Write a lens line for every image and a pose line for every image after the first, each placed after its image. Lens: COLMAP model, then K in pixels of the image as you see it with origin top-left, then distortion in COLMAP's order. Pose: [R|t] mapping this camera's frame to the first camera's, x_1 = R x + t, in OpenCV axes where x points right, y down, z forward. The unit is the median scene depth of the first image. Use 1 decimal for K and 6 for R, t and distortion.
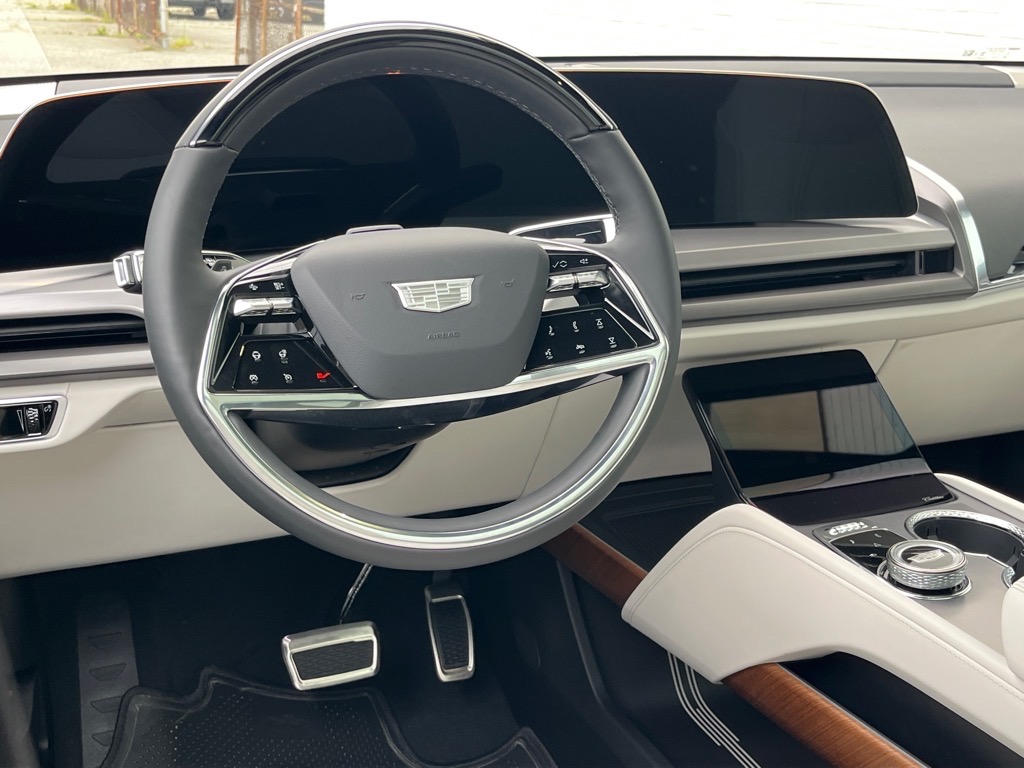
lens RADIAL K [[1249.0, 0, 505.8], [0, 1249.0, 387.7], [0, 0, 1]] dist [0.220418, 0.000000]
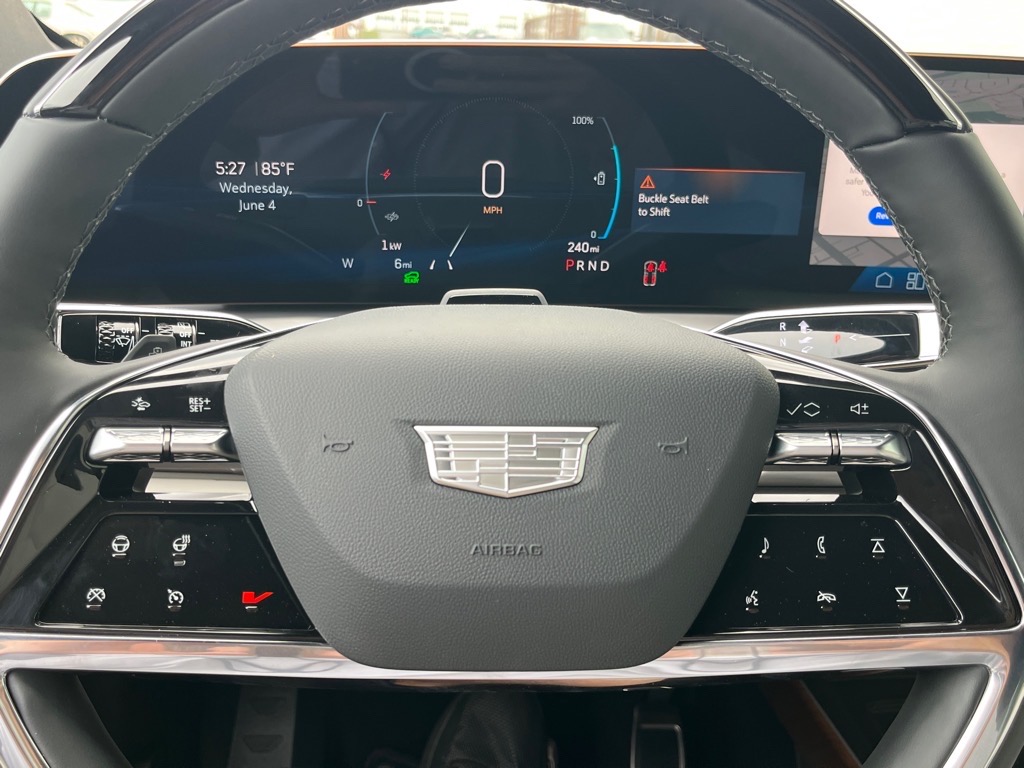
lens RADIAL K [[964.7, 0, 519.7], [0, 964.7, 380.4], [0, 0, 1]] dist [0.024166, 0.000000]
pose [[0.947174, 0.116829, -0.298685, 0.050146], [-0.116488, 0.993010, 0.019011, -0.105452], [0.298819, 0.016786, 0.954162, 0.632755]]
